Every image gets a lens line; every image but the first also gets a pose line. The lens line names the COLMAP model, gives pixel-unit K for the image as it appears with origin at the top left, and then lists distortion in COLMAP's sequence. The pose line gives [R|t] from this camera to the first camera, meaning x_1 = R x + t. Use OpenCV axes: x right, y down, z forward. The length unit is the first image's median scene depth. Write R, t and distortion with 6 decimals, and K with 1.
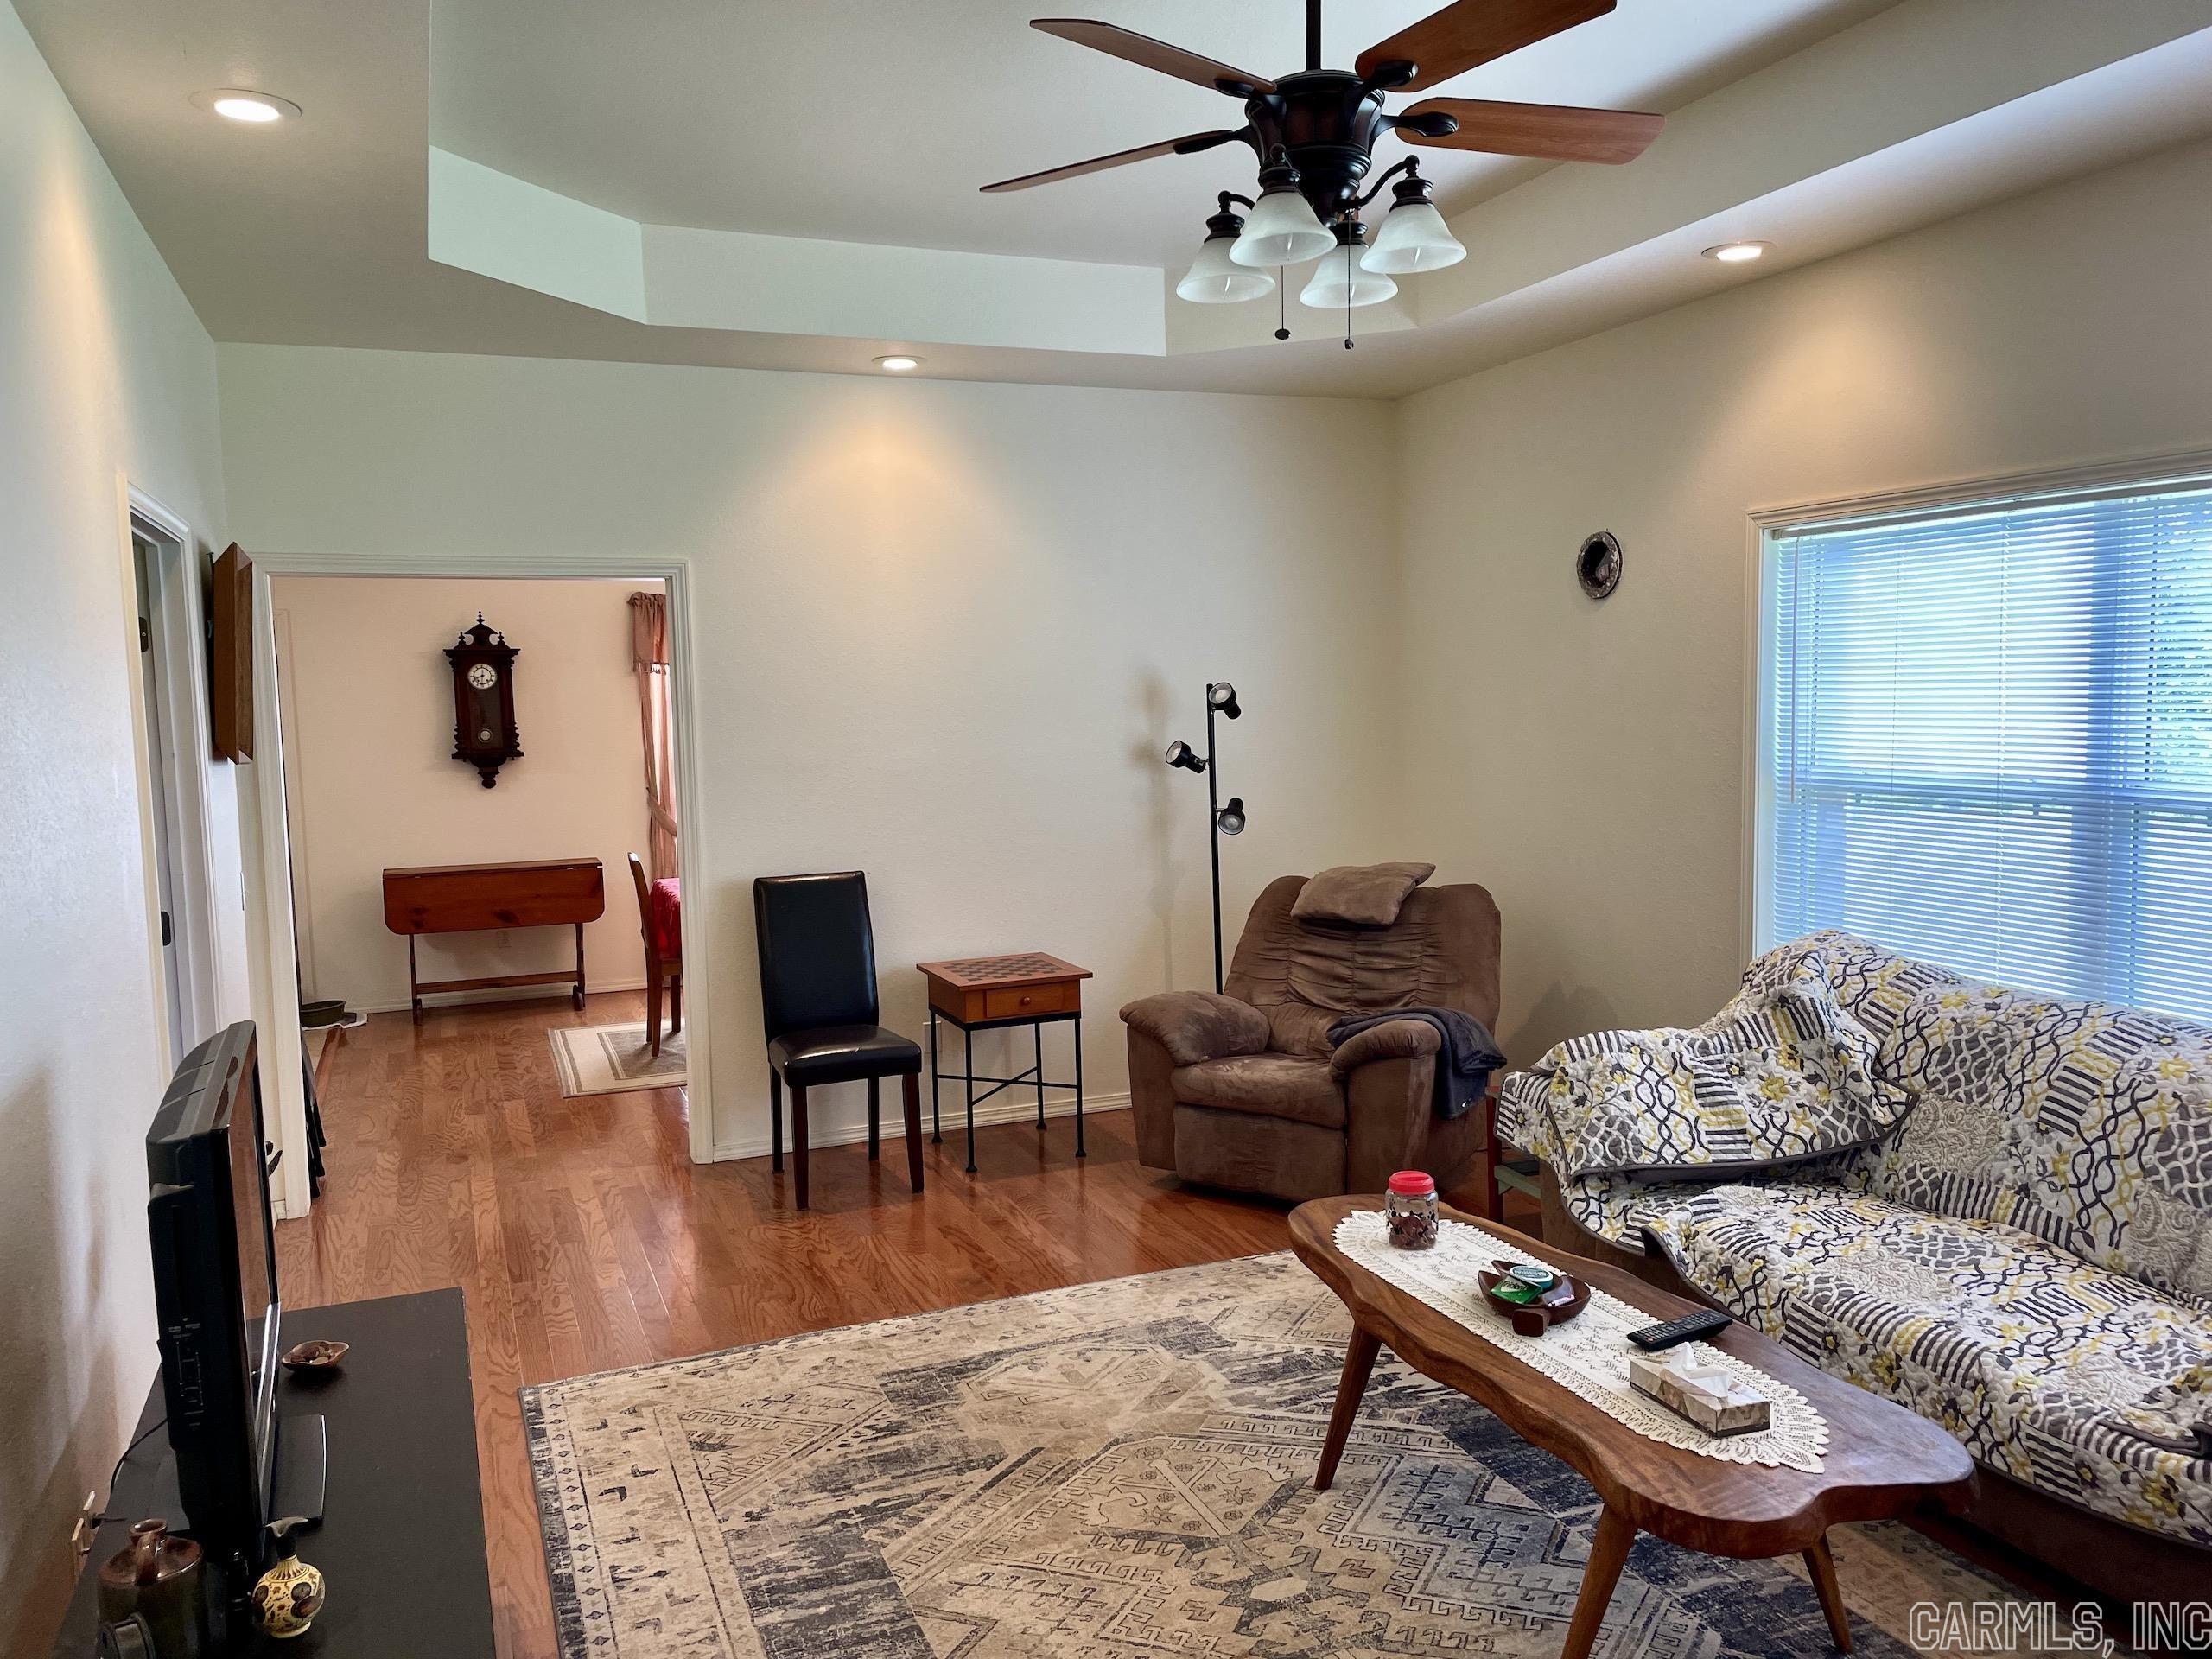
lens RADIAL K [[1661.9, 0, 1104.3], [0, 1661.9, 834.9], [0, 0, 1]] dist [0.079804, -0.083285]
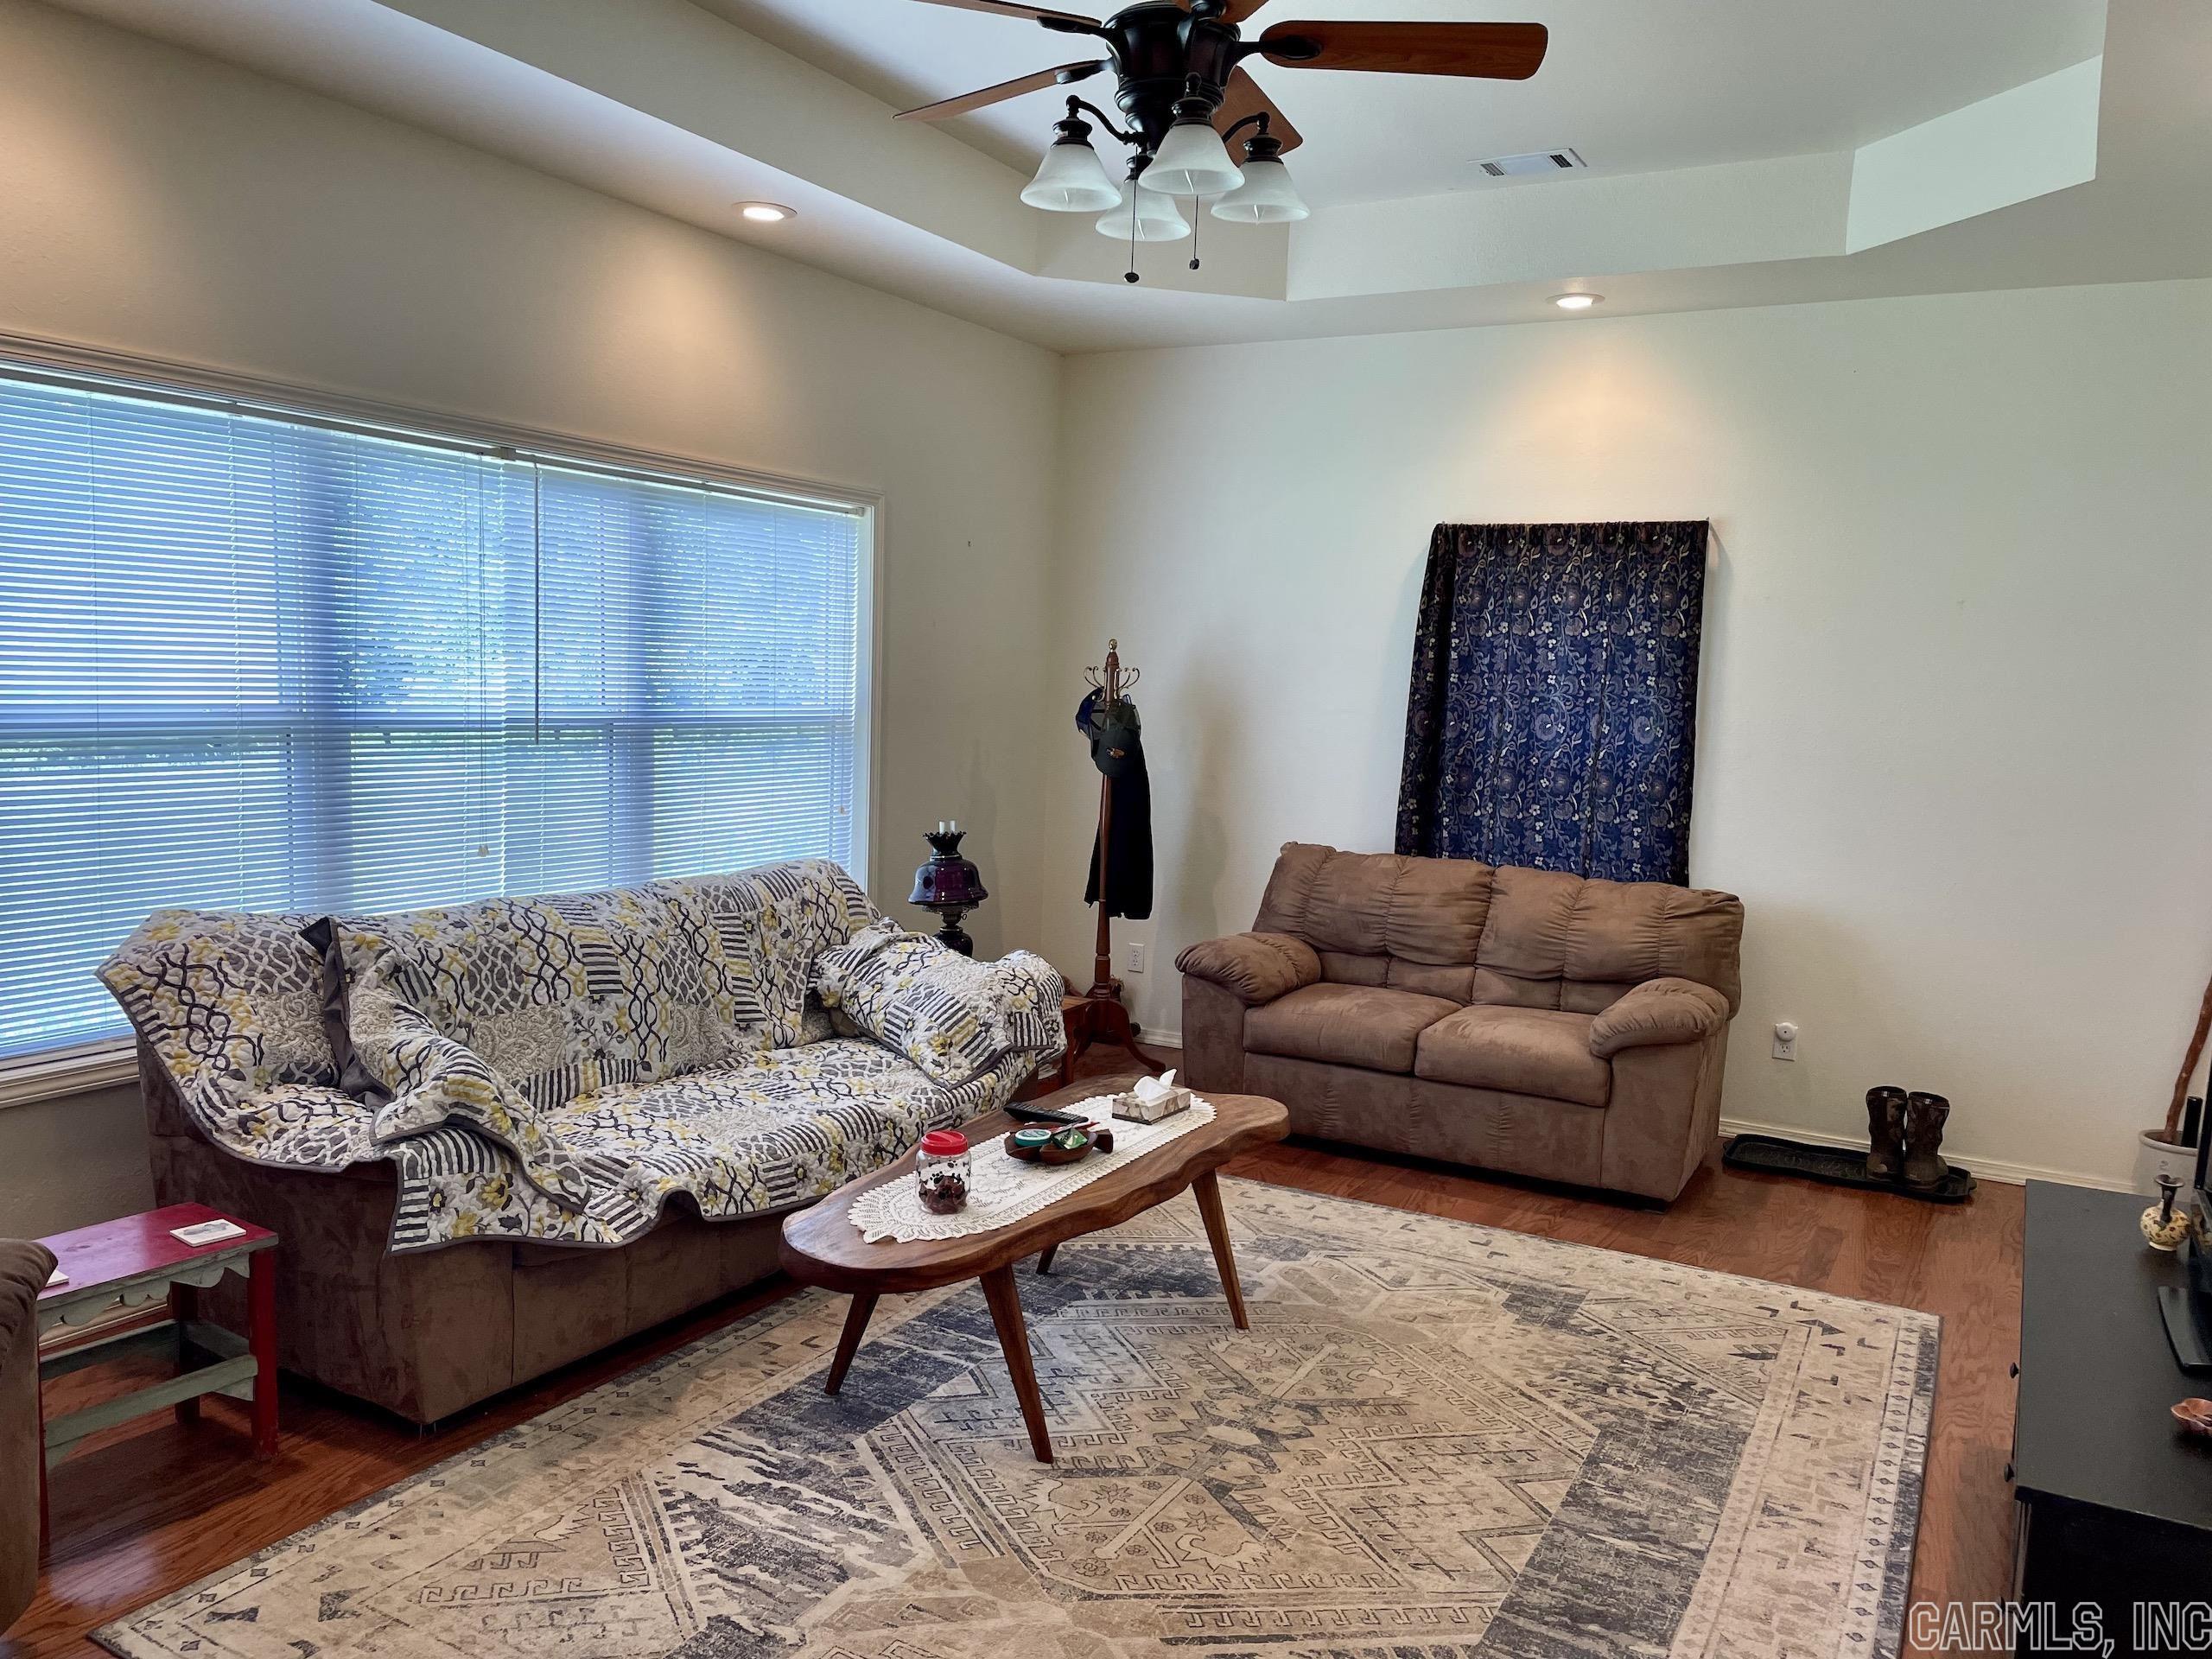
lens RADIAL K [[1661.9, 0, 1099.5], [0, 1661.9, 848.5], [0, 0, 1]] dist [0.079804, -0.083285]
pose [[-0.621593, -0.088233, 0.778355, -0.522944], [0.044705, 0.988021, 0.147702, -0.080157], [-0.782063, 0.126607, -0.610203, 1.325856]]
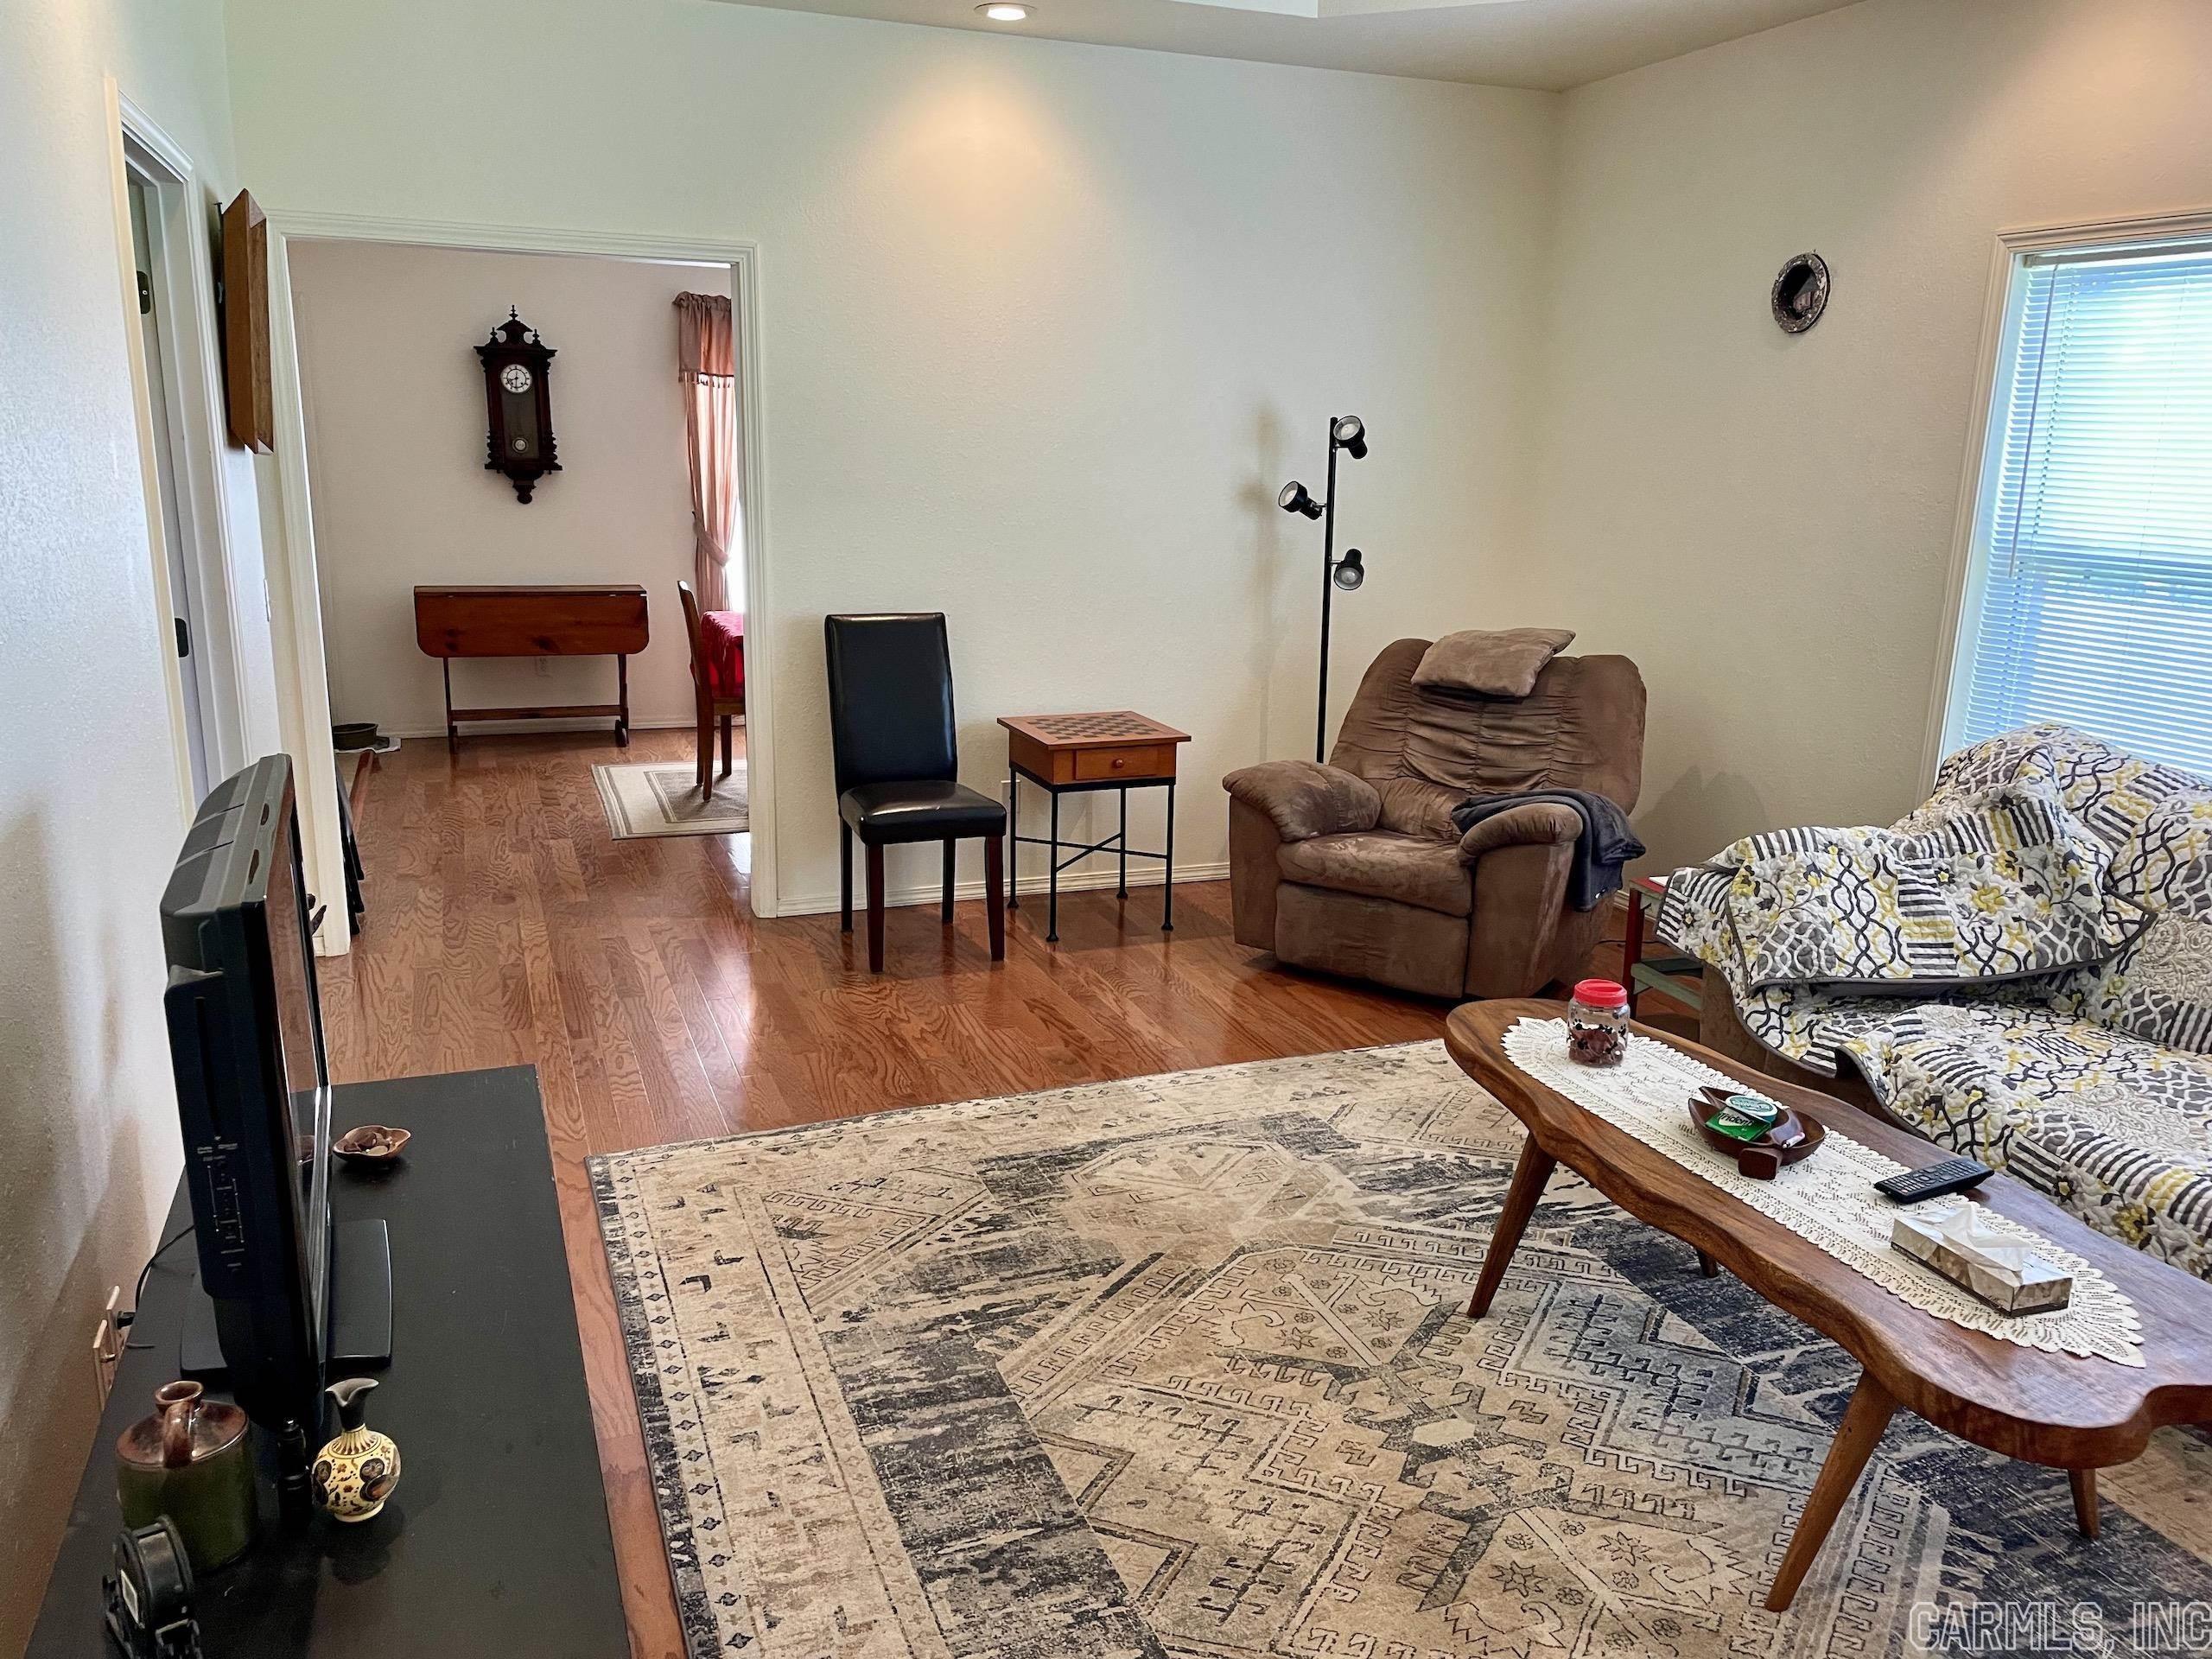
lens RADIAL K [[1661.9, 0, 1116.3], [0, 1661.9, 828.7], [0, 0, 1]] dist [0.079804, -0.083285]
pose [[0.998983, 0.045037, -0.002236, -0.064996], [-0.044261, 0.988826, 0.142351, 0.007573], [0.008623, -0.142108, 0.989814, 0.122724]]
